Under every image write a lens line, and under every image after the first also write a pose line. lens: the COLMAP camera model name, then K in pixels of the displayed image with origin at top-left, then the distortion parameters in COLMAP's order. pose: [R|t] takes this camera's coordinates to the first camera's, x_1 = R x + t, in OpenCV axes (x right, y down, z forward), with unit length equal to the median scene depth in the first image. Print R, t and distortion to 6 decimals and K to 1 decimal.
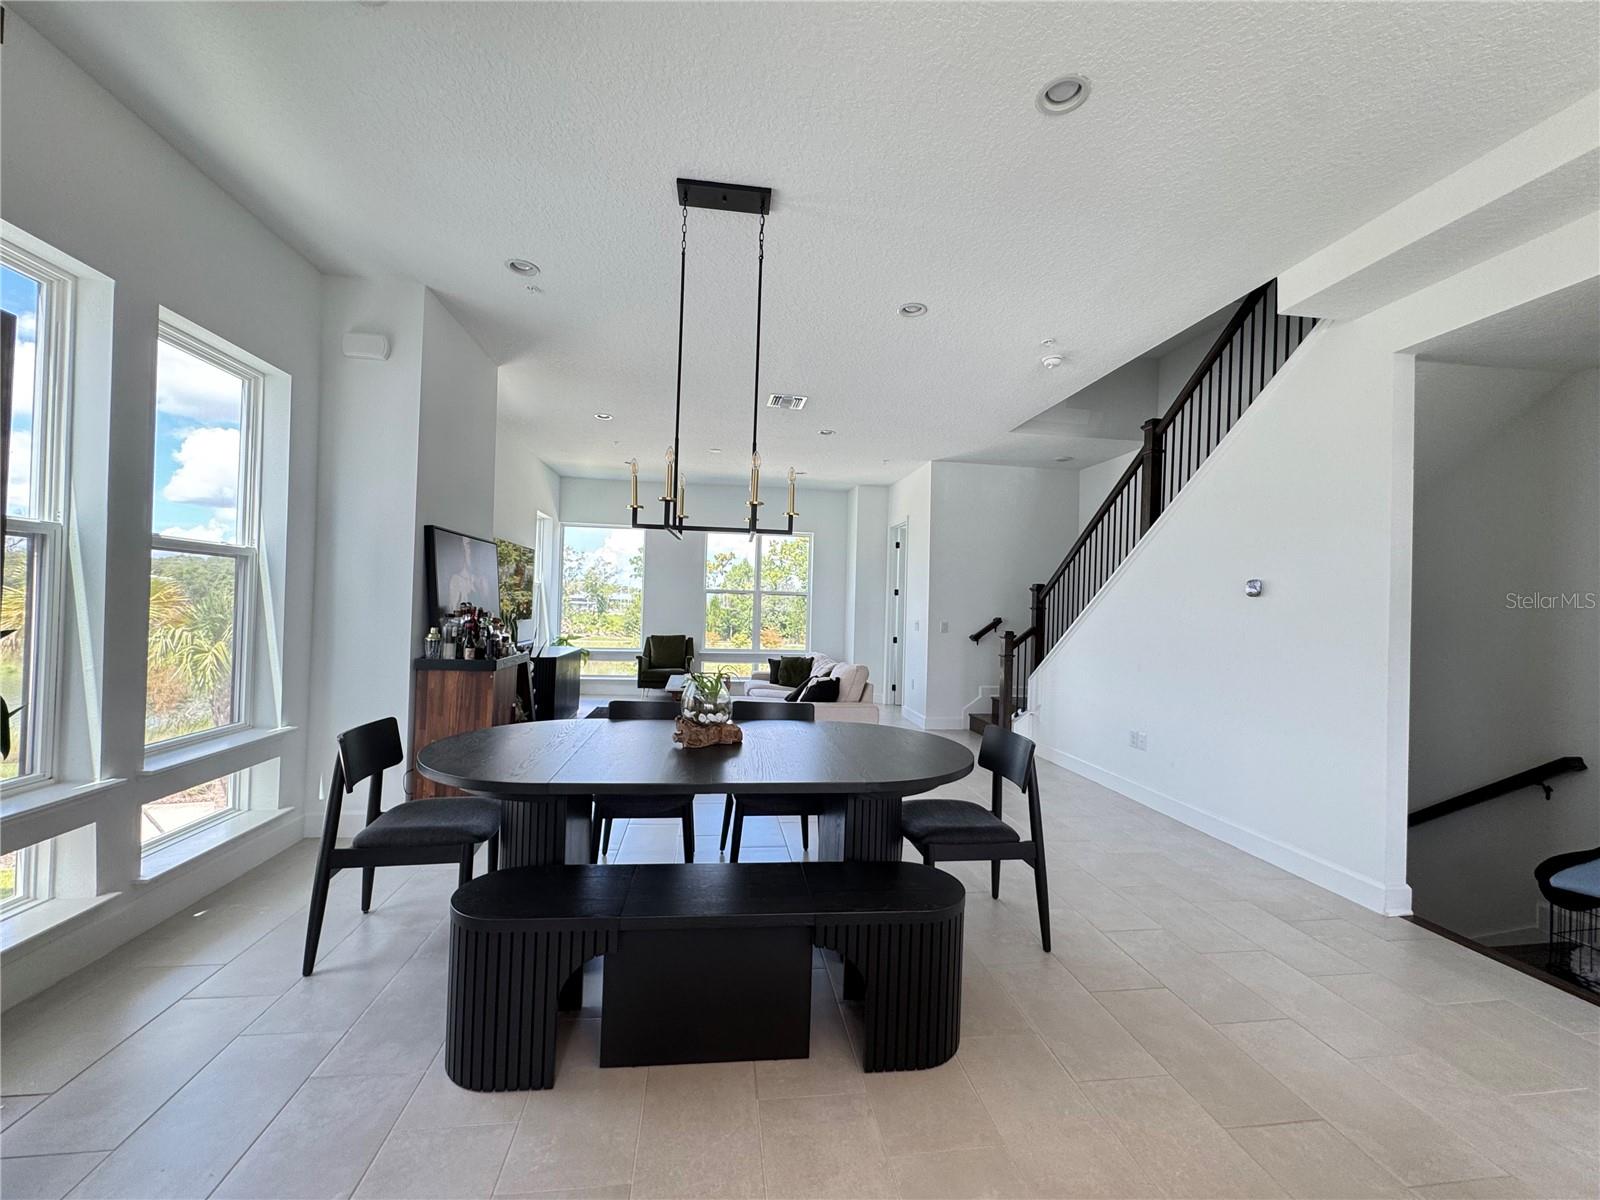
lens RADIAL K [[638.8, 0, 799.9], [0, 638.8, 598.7], [0, 0, 1]] dist [-0.003023, 0.000408]
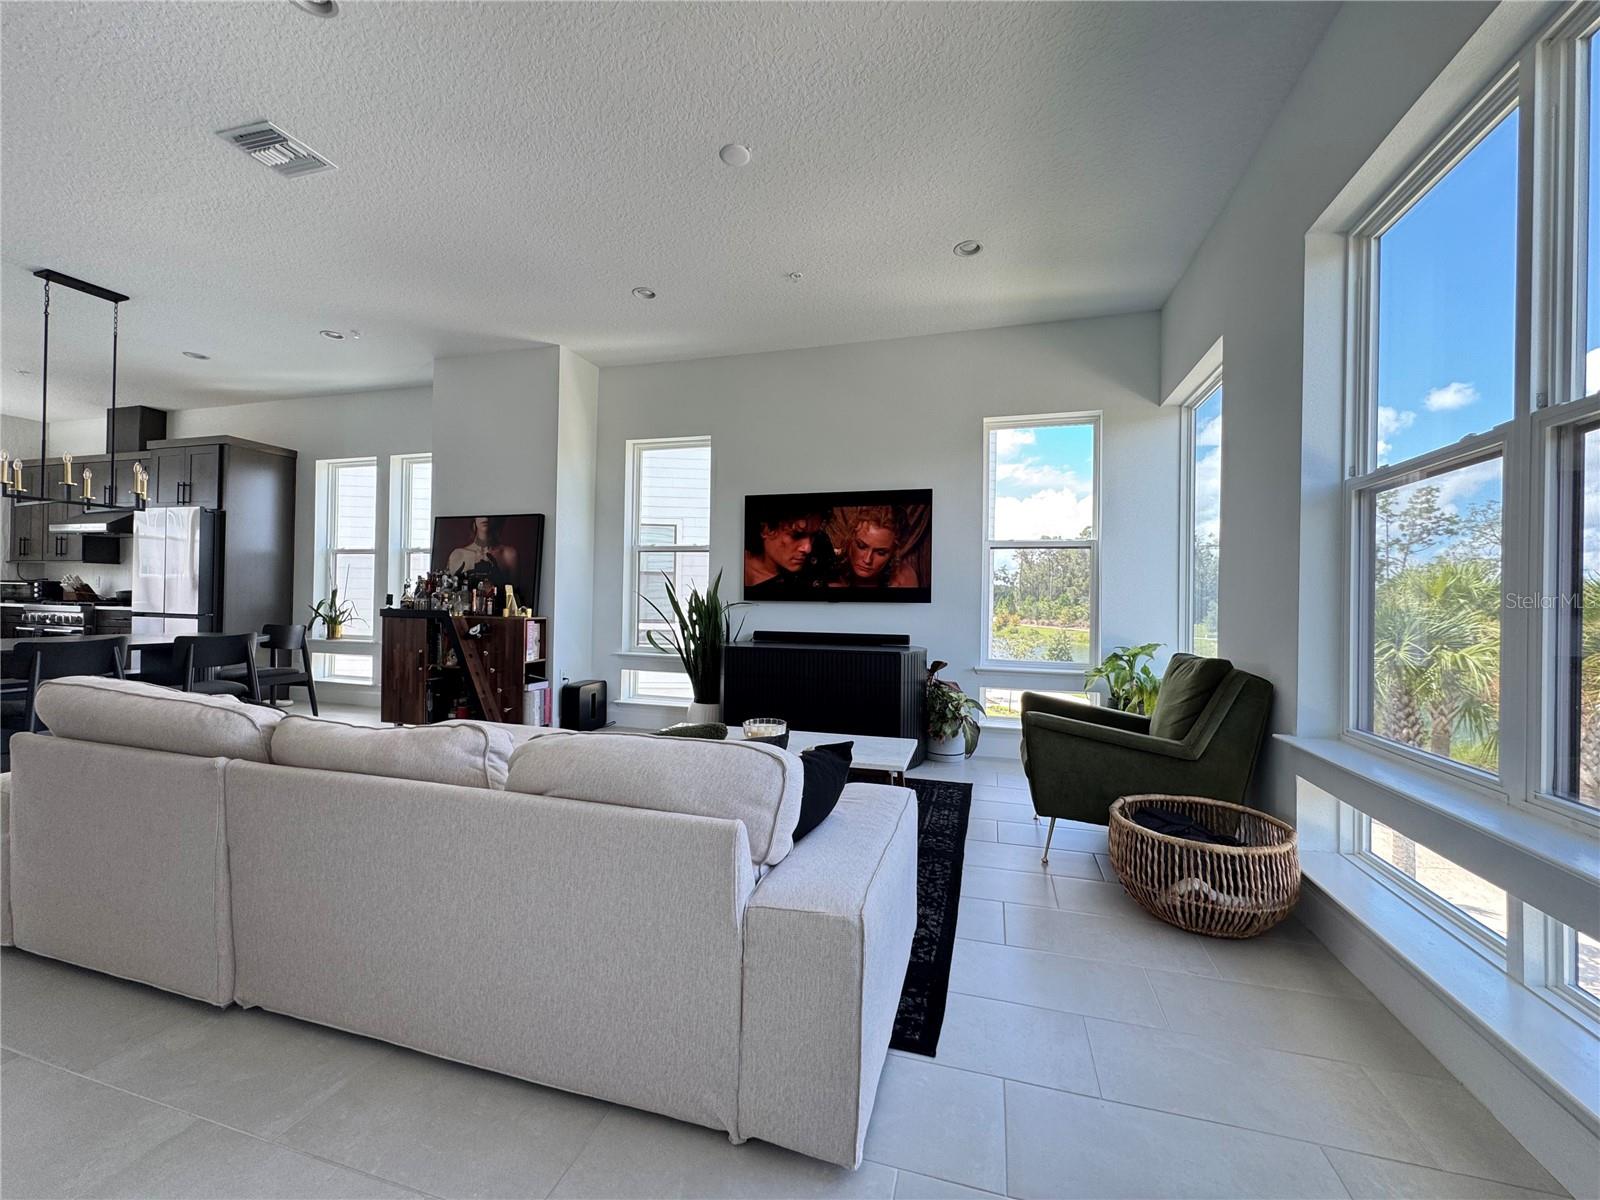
lens RADIAL K [[638.8, 0, 799.9], [0, 638.8, 598.7], [0, 0, 1]] dist [-0.003023, 0.000408]
pose [[-0.414831, -0.040277, -0.909006, 0.300318], [-0.017140, 0.999188, -0.036450, 0.083936], [0.909737, 0.000460, -0.415185, 1.820532]]
